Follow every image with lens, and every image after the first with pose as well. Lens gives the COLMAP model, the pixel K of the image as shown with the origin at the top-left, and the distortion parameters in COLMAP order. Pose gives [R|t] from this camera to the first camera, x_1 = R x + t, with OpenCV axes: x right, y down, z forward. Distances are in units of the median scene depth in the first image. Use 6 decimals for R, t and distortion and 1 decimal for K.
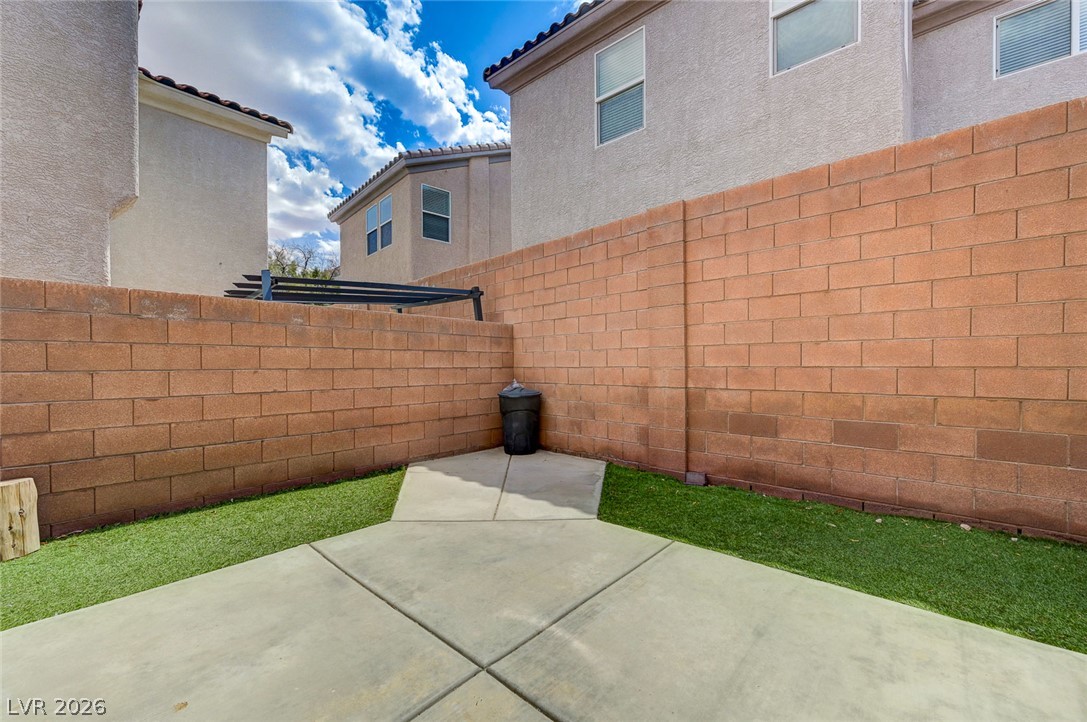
lens RADIAL K [[431.7, 0, 551.4], [0, 431.7, 367.8], [0, 0, 1]] dist [0.000370, 0.000041]
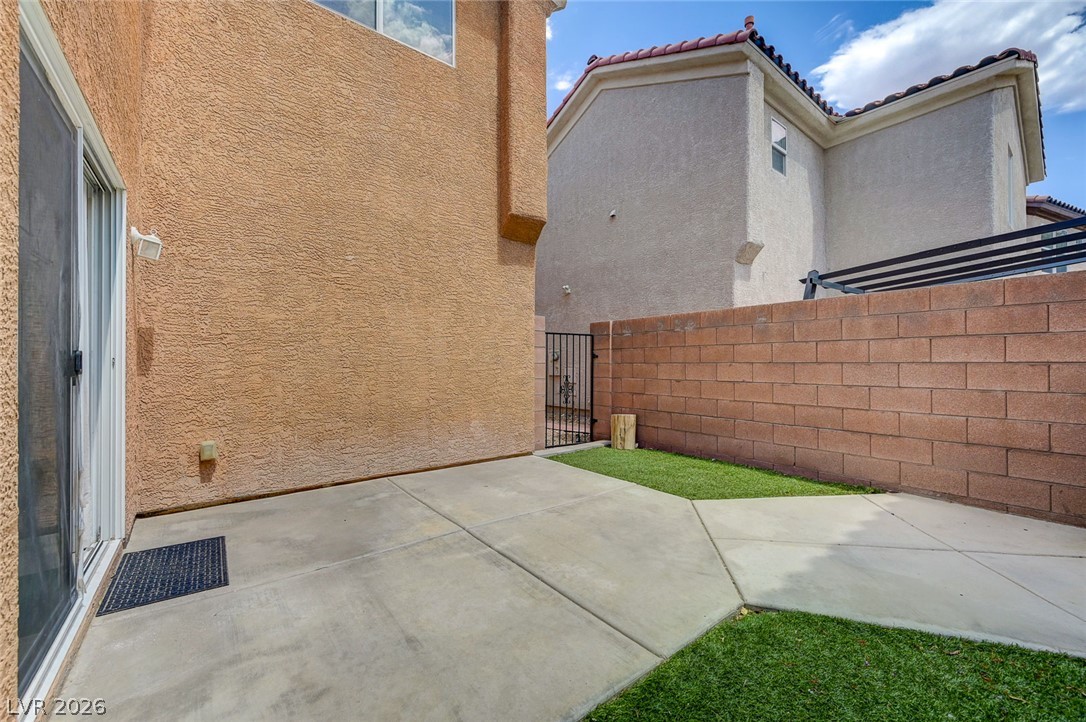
lens RADIAL K [[434.7, 0, 552.3], [0, 434.7, 360.3], [0, 0, 1]] dist [-0.001005, -0.000166]
pose [[-0.171307, -0.003097, -0.985213, 0.646361], [-0.004572, 0.999987, -0.002349, 0.001304], [0.985207, 0.004102, -0.171319, 0.693094]]
